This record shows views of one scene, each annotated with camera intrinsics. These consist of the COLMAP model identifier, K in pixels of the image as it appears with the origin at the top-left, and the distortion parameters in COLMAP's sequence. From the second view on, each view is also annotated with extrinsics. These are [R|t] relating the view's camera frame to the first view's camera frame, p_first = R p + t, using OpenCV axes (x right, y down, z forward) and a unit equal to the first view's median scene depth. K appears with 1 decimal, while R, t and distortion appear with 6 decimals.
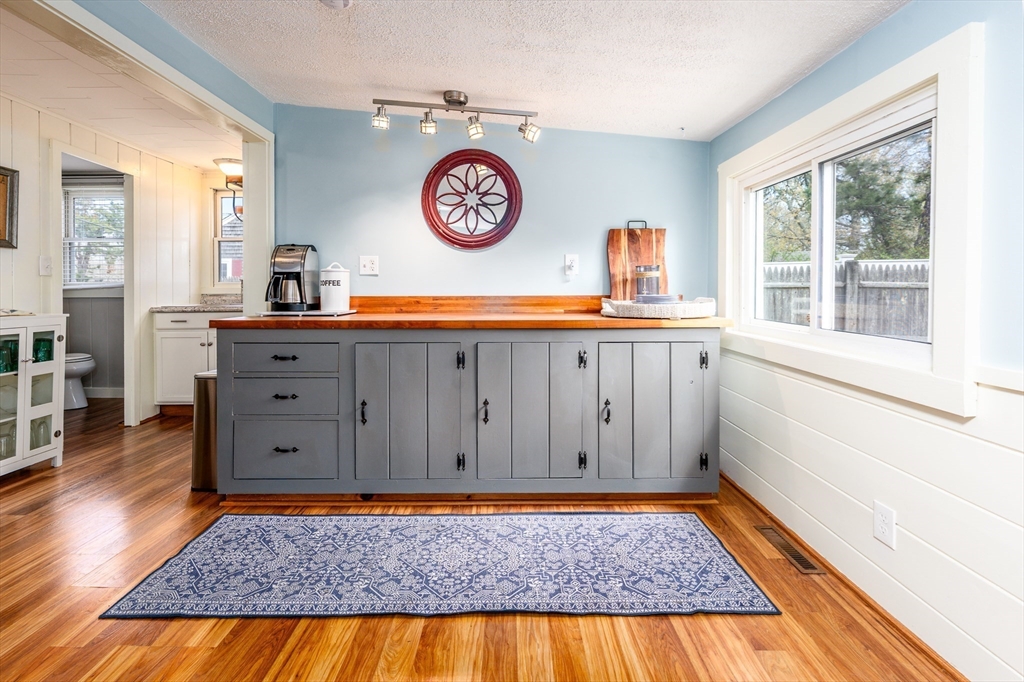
lens RADIAL K [[518.6, 0, 564.5], [0, 518.6, 294.5], [0, 0, 1]] dist [-0.001370, 0.000428]
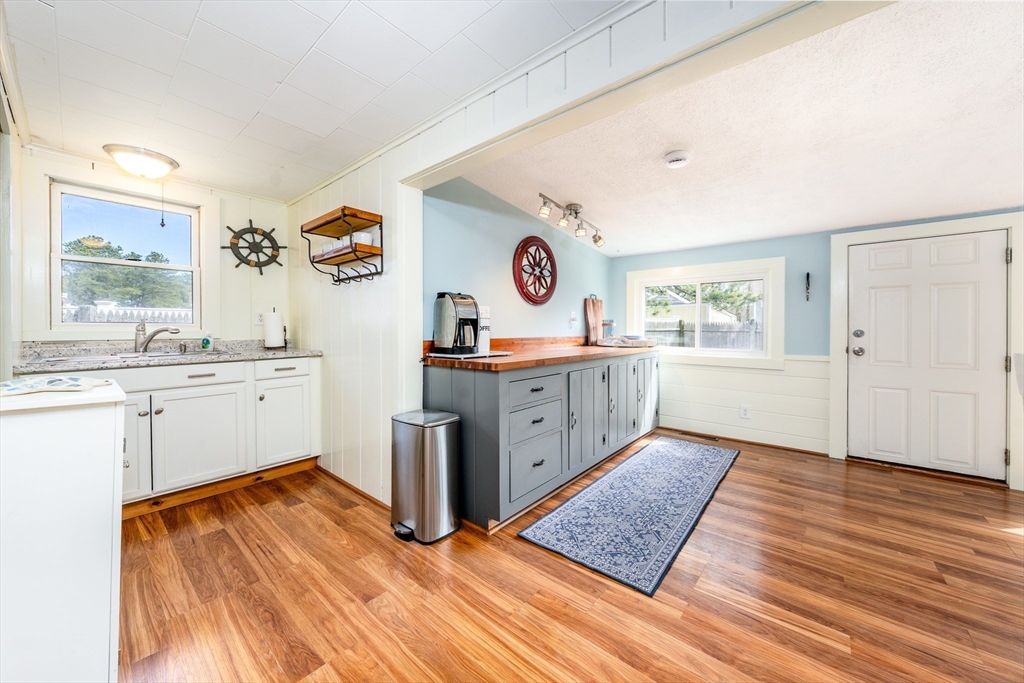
lens RADIAL K [[358.7, 0, 541.5], [0, 358.7, 332.0], [0, 0, 1]] dist [-0.001606, -0.000239]
pose [[0.613118, -0.004003, 0.789981, -1.318565], [0.006083, 0.999981, 0.000346, -0.017421], [-0.789968, 0.004594, 0.613131, 0.506830]]
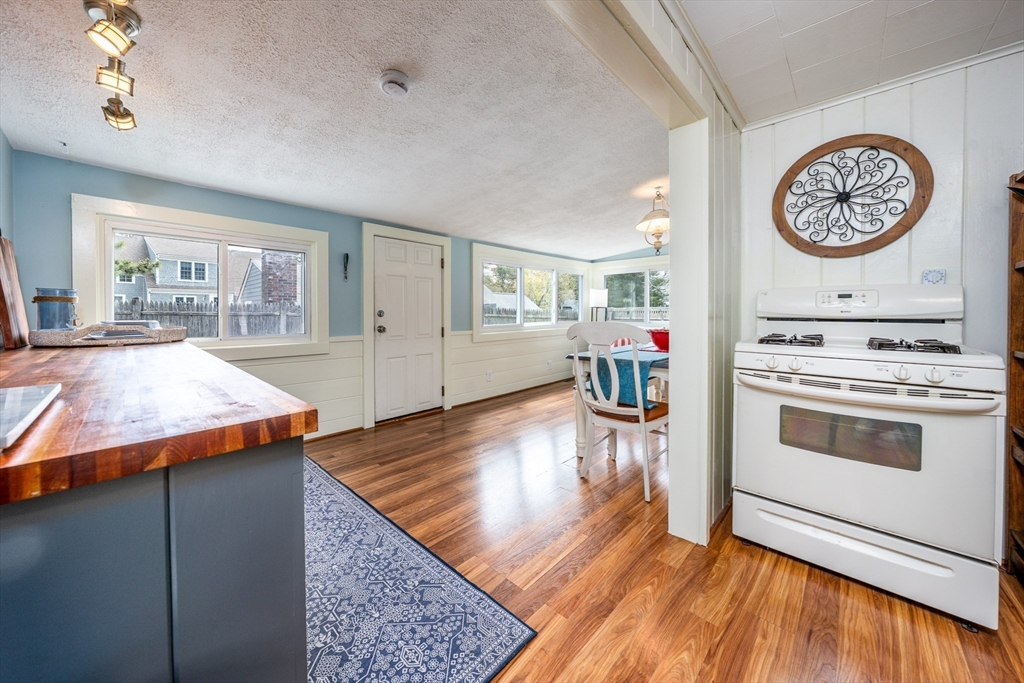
lens RADIAL K [[374.7, 0, 502.0], [0, 374.7, 315.1], [0, 0, 1]] dist [-0.000513, -0.000056]
pose [[-0.706531, -0.003966, 0.707671, -1.036129], [0.011102, 0.999799, 0.016687, -0.017860], [-0.707595, 0.019646, -0.706345, 1.178810]]
